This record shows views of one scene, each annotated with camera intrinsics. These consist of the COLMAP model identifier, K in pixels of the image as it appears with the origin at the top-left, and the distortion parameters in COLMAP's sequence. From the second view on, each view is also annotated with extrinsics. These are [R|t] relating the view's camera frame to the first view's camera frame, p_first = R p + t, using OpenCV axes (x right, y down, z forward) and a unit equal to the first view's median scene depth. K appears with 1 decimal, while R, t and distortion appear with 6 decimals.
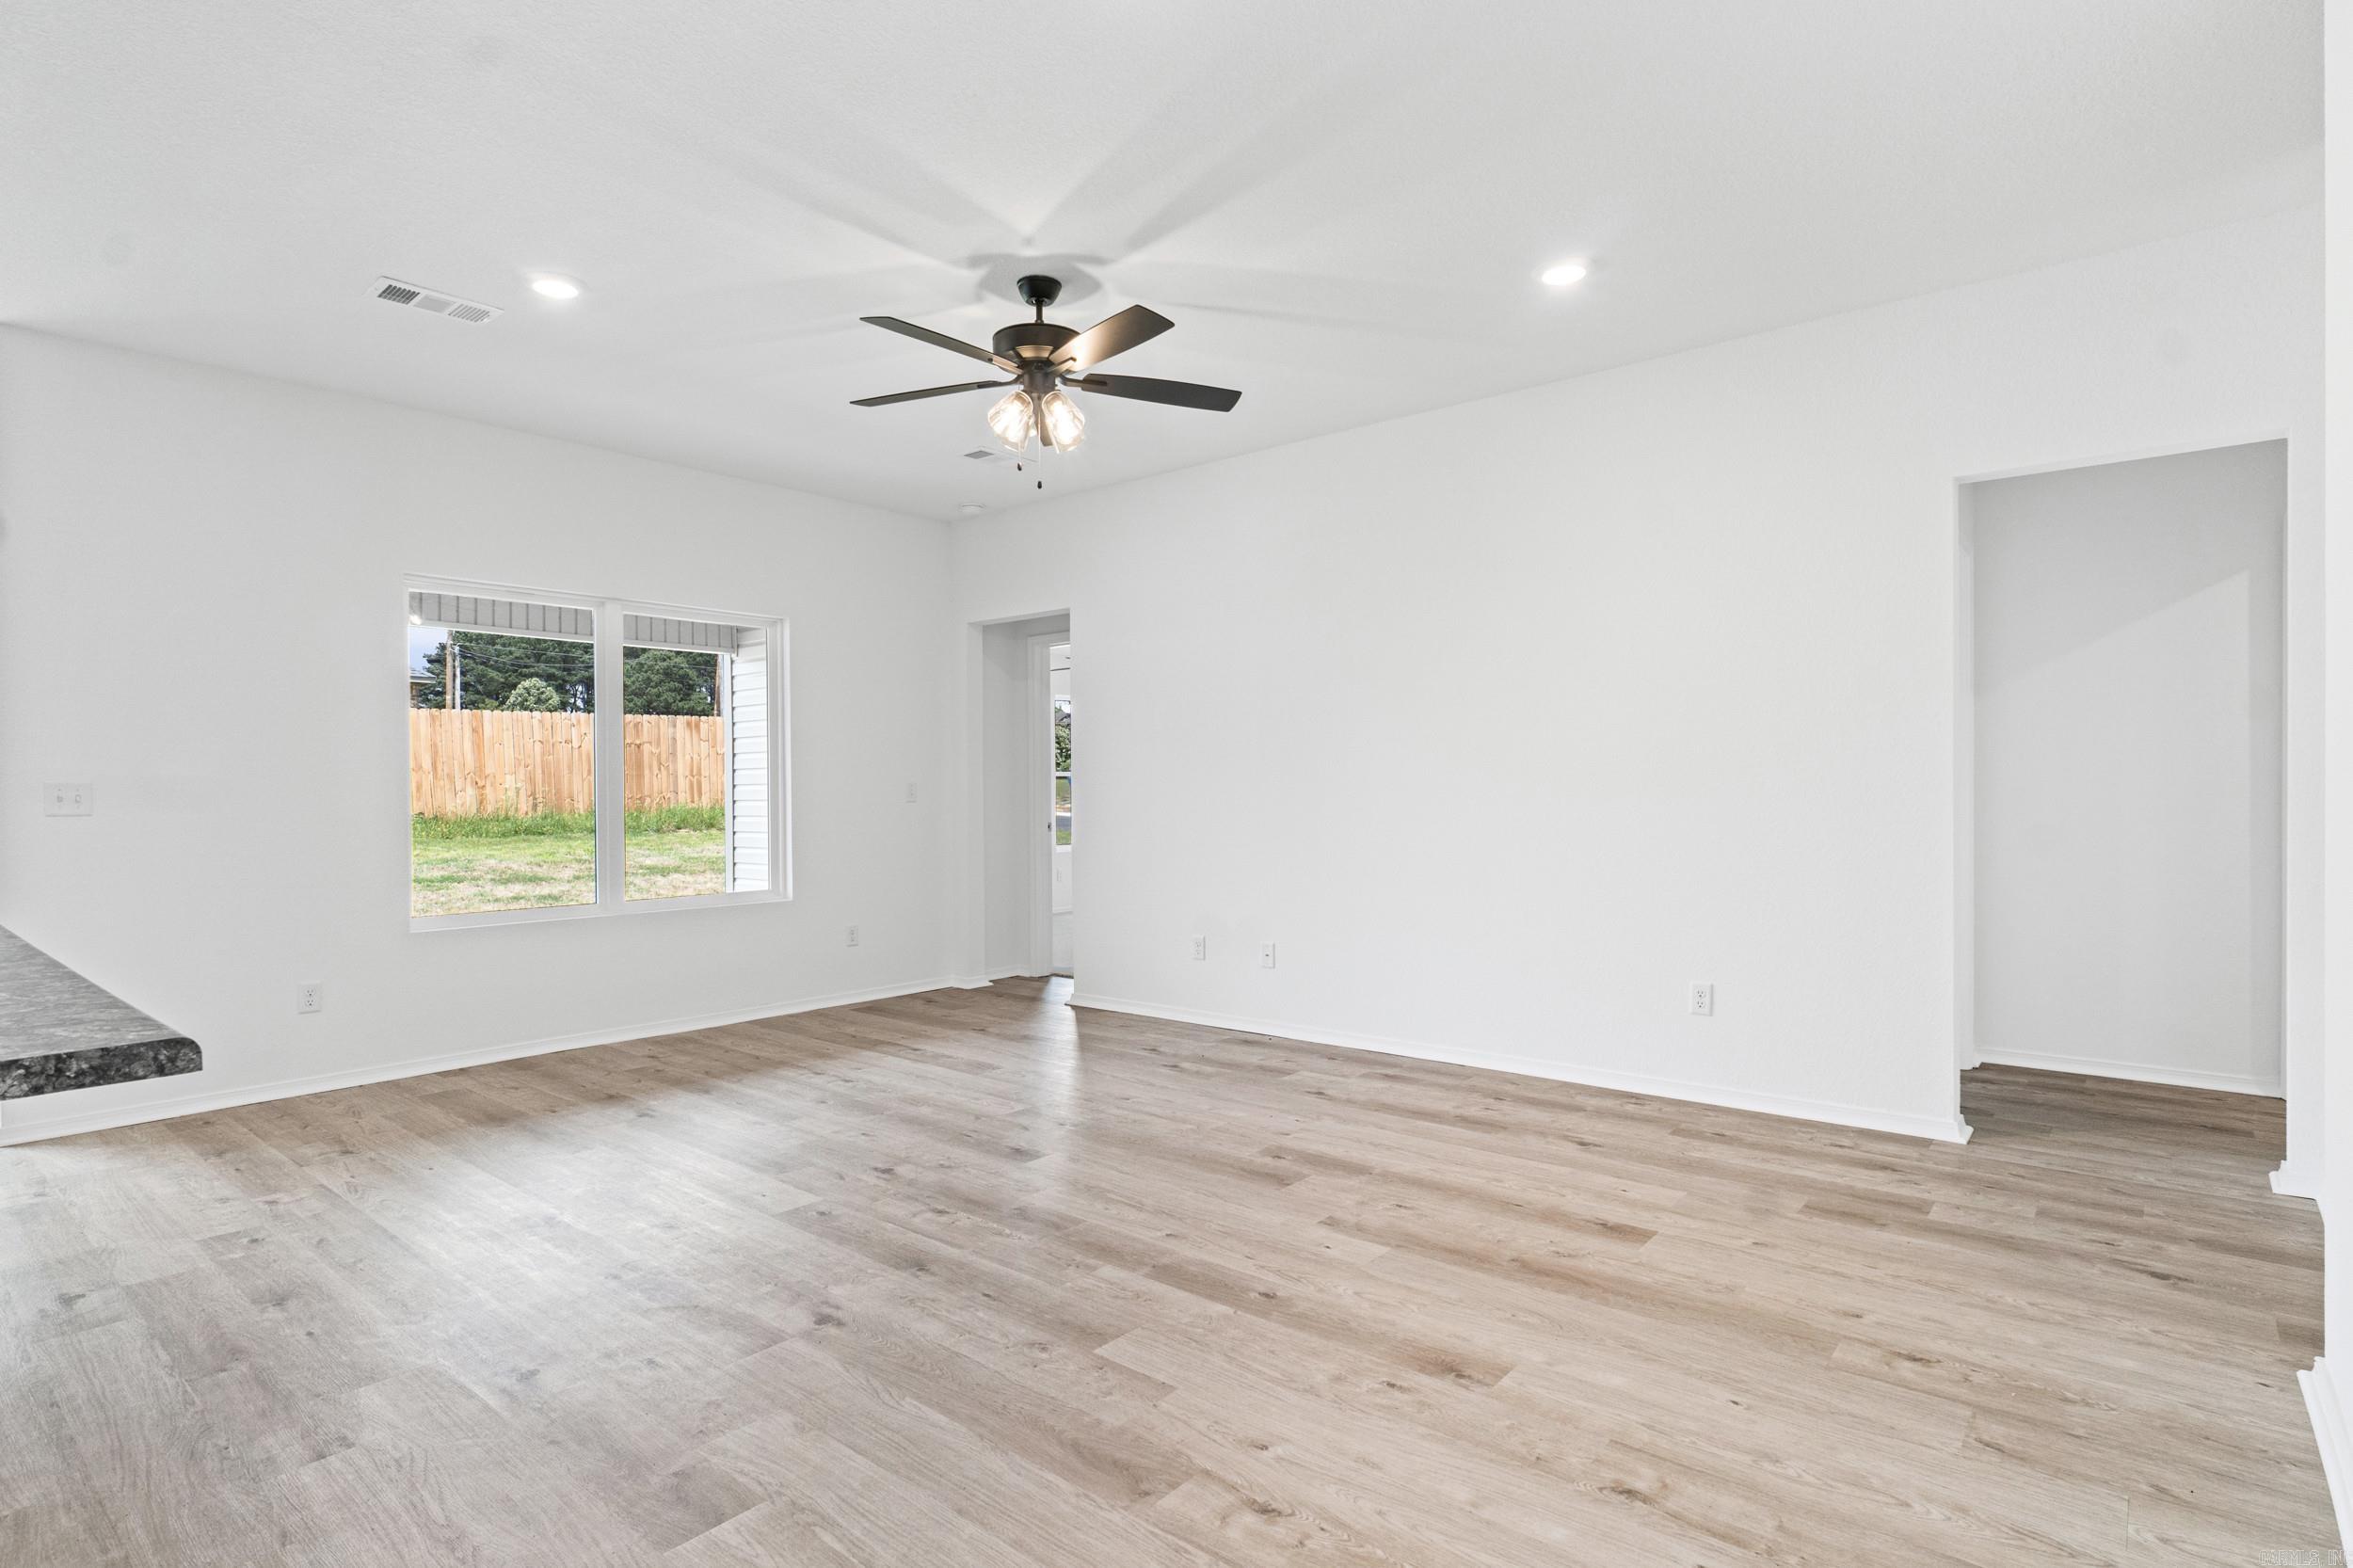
lens RADIAL K [[1188.3, 0, 1147.7], [0, 1188.3, 806.0], [0, 0, 1]] dist [-0.005840, 0.004582]
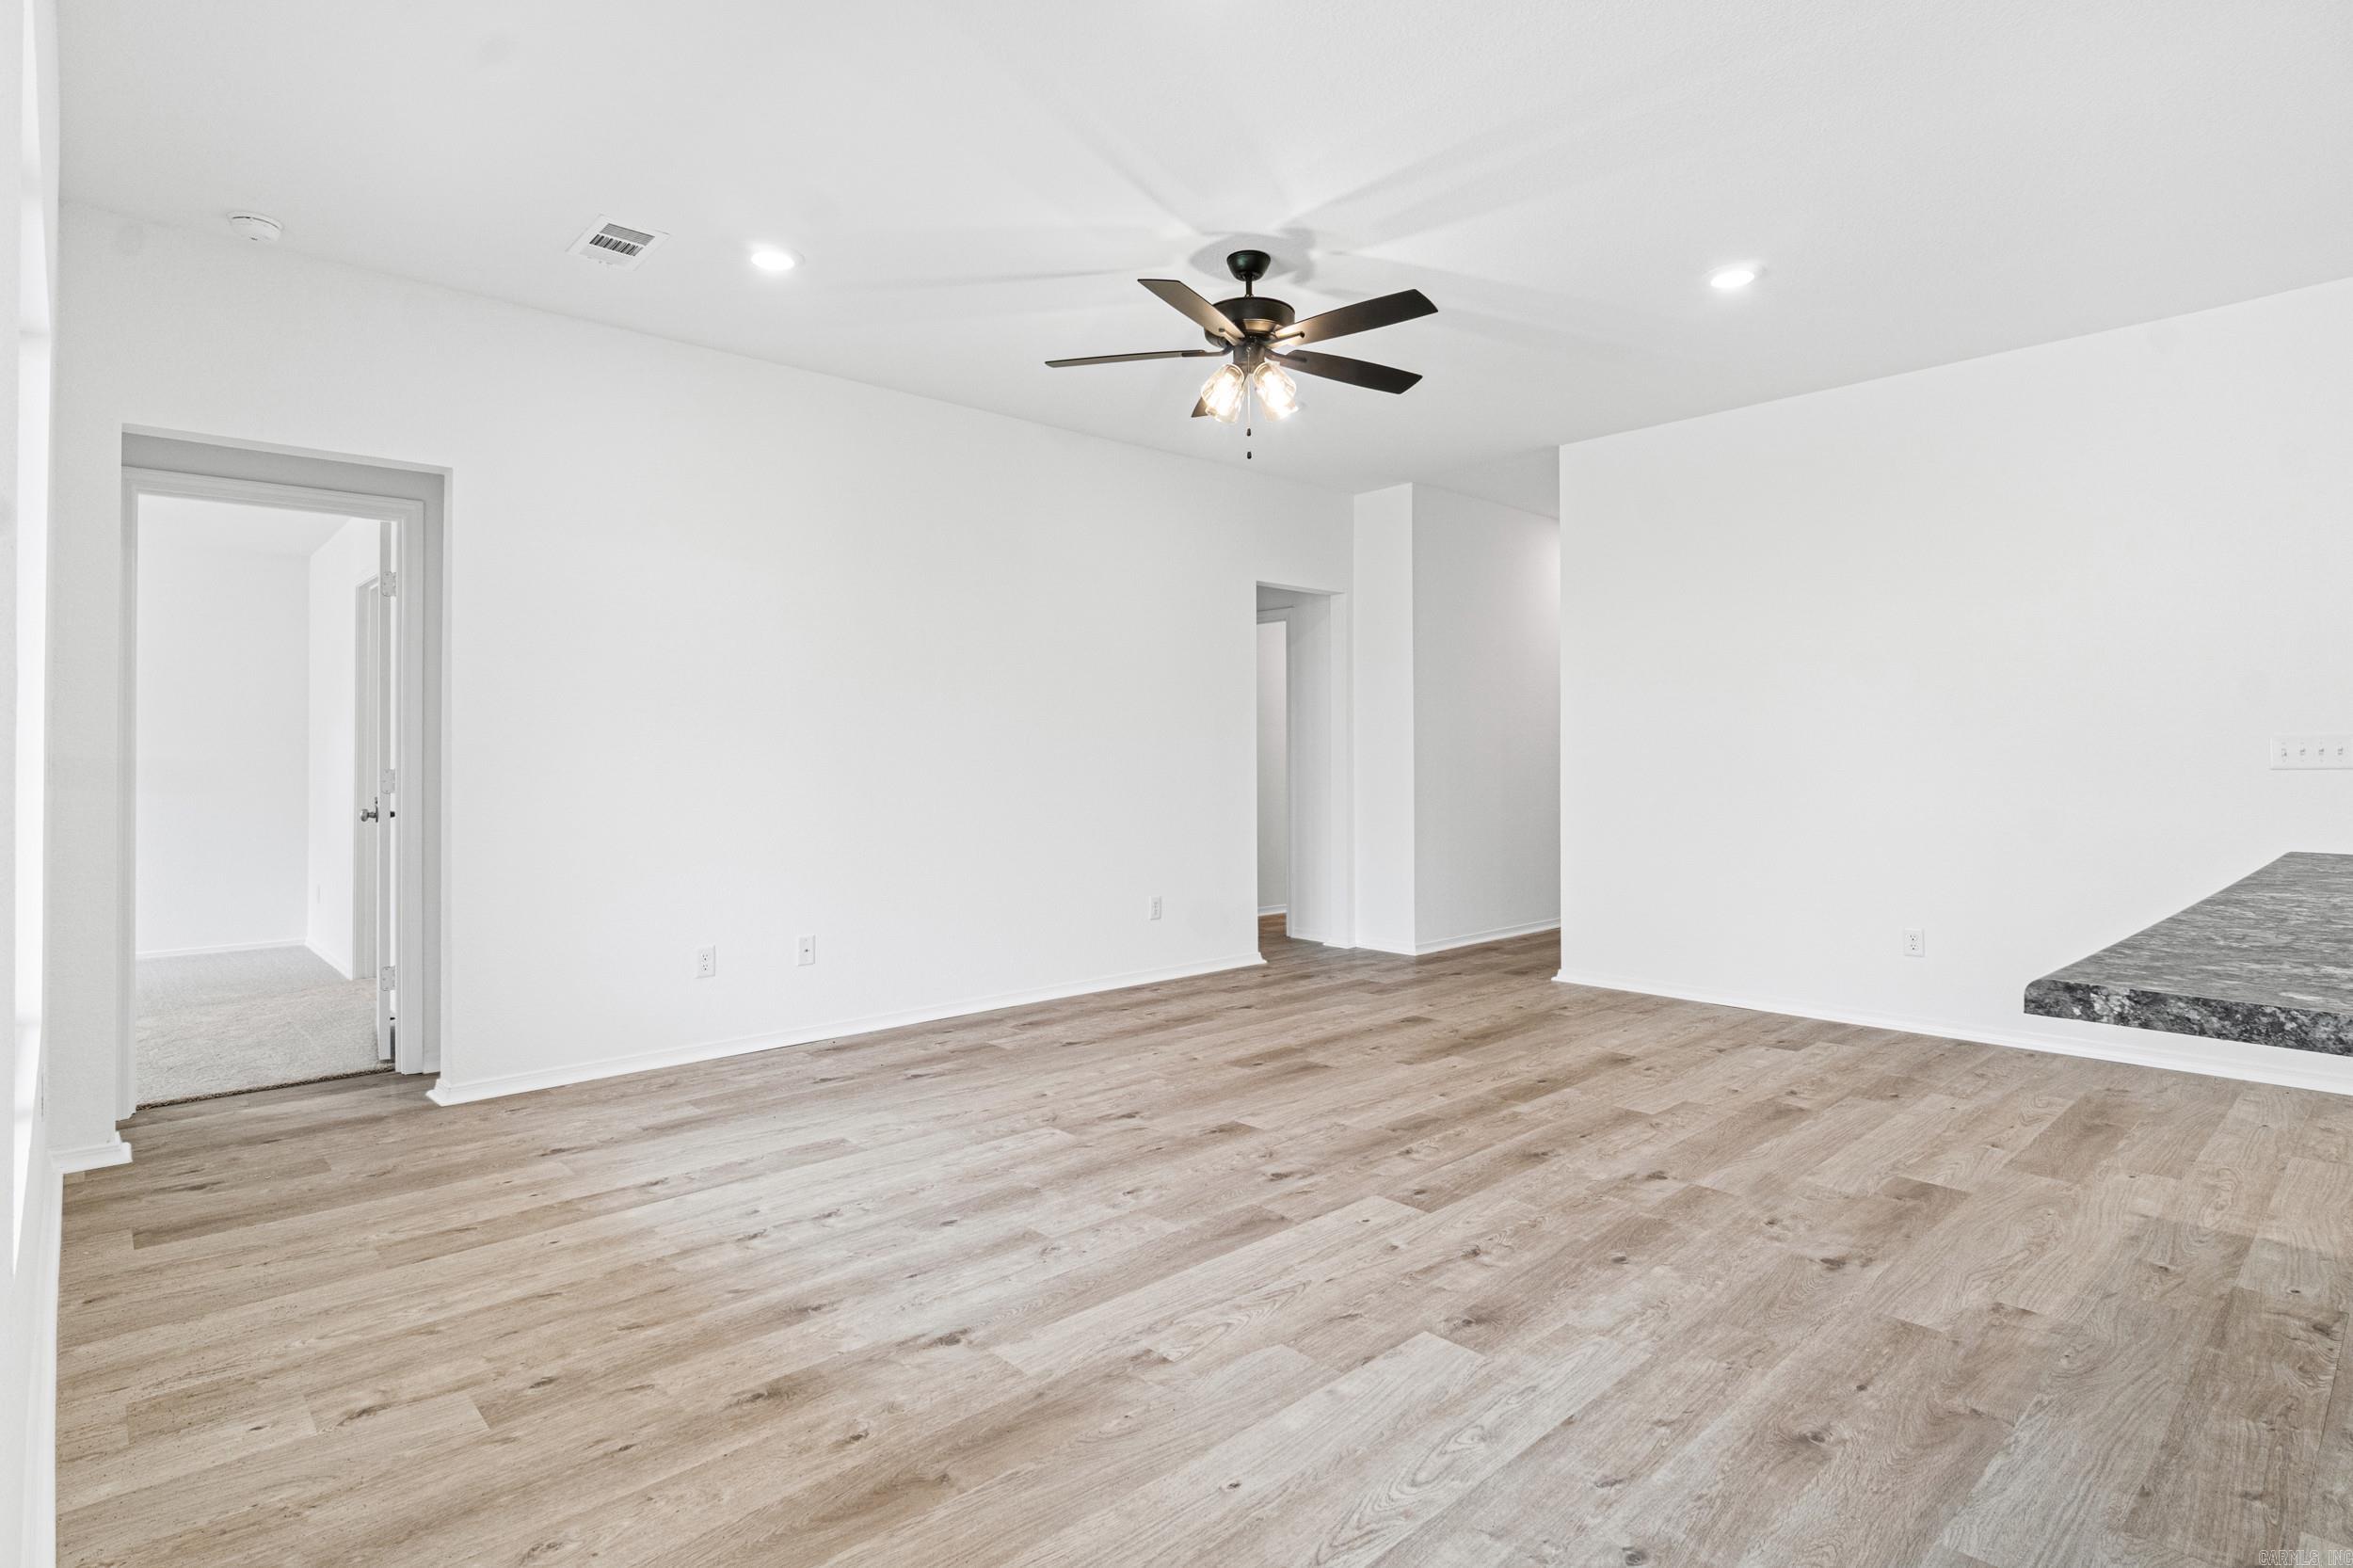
lens RADIAL K [[1188.3, 0, 1160.8], [0, 1188.3, 774.1], [0, 0, 1]] dist [-0.005840, 0.004582]
pose [[0.120887, -0.006753, 0.992643, -1.274095], [0.019142, 0.999807, 0.004470, -0.006444], [-0.992482, 0.018461, 0.120993, 1.099264]]
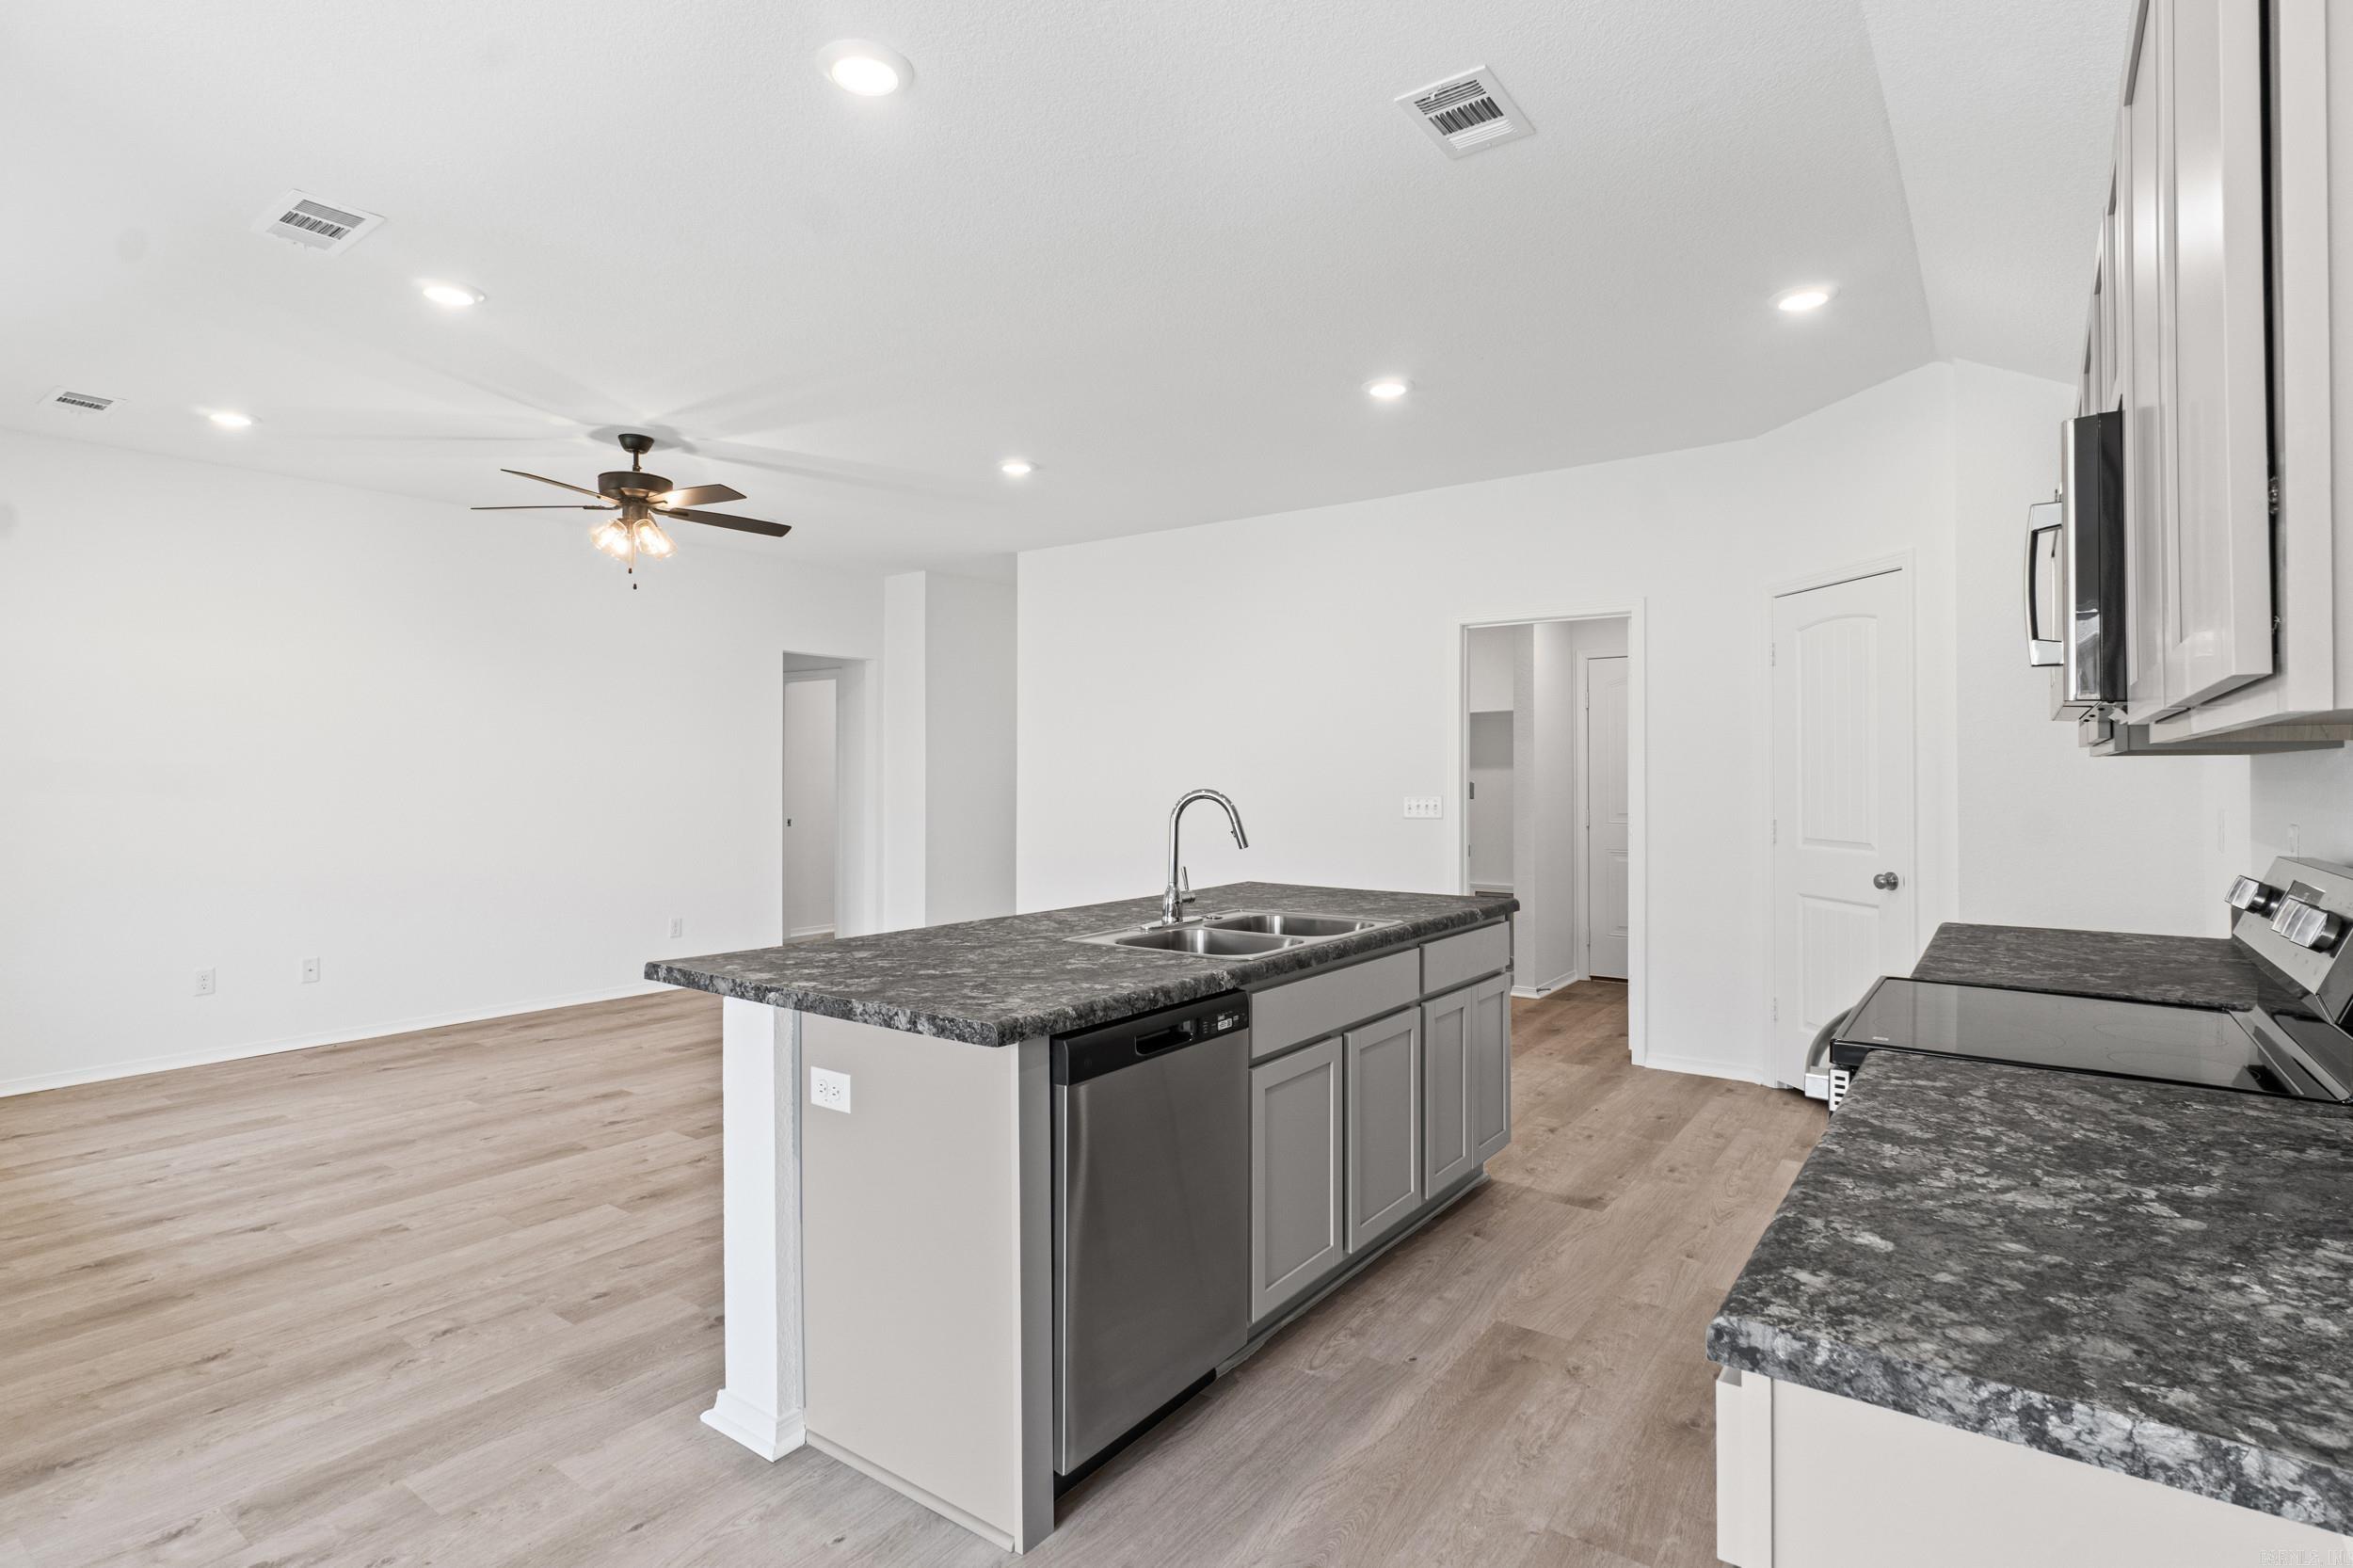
lens RADIAL K [[1188.3, 0, 1151.1], [0, 1188.3, 766.7], [0, 0, 1]] dist [-0.005840, 0.004582]
pose [[-0.057791, 0.012747, 0.998247, -1.686245], [0.015684, 0.999807, -0.011859, -0.047893], [-0.998206, 0.014971, -0.057980, 0.573380]]
